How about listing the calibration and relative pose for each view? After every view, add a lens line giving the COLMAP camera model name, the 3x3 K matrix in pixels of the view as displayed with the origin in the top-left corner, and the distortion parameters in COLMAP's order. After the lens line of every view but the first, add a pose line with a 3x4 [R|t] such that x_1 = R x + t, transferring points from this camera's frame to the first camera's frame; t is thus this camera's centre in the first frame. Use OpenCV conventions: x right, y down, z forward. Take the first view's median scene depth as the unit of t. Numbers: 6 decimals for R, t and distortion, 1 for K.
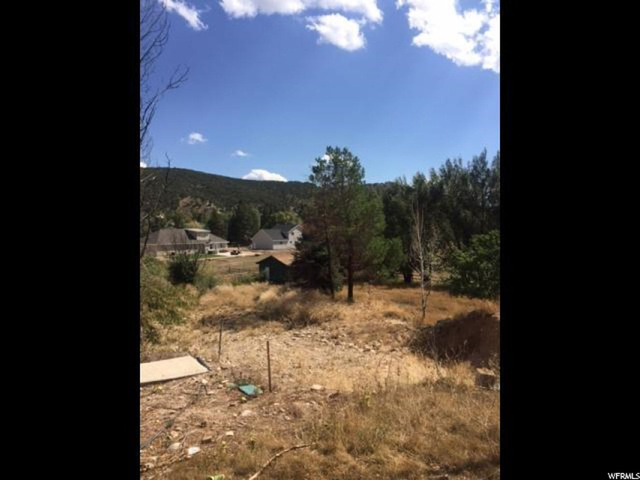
lens RADIAL K [[385.6, 0, 320.0], [0, 385.6, 240.0], [0, 0, 1]] dist [0.046378, -0.000039]
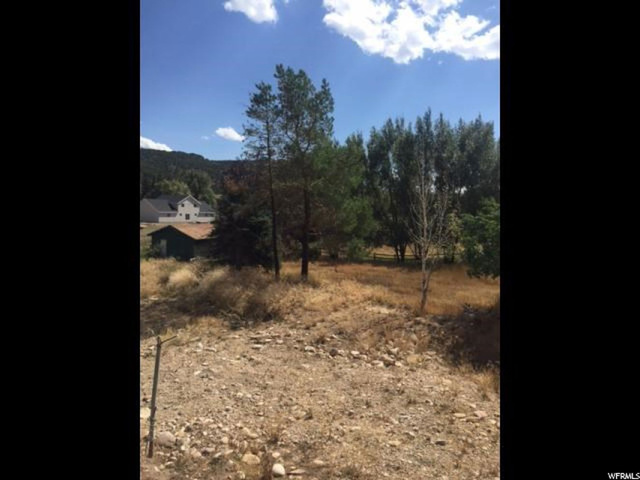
lens RADIAL K [[385.6, 0, 320.0], [0, 385.6, 240.0], [0, 0, 1]] dist [0.046378, -0.000039]
pose [[0.959800, 0.008941, 0.280542, -0.096896], [-0.025480, 0.998141, 0.055362, 0.033485], [-0.279525, -0.060285, 0.958244, 0.267671]]
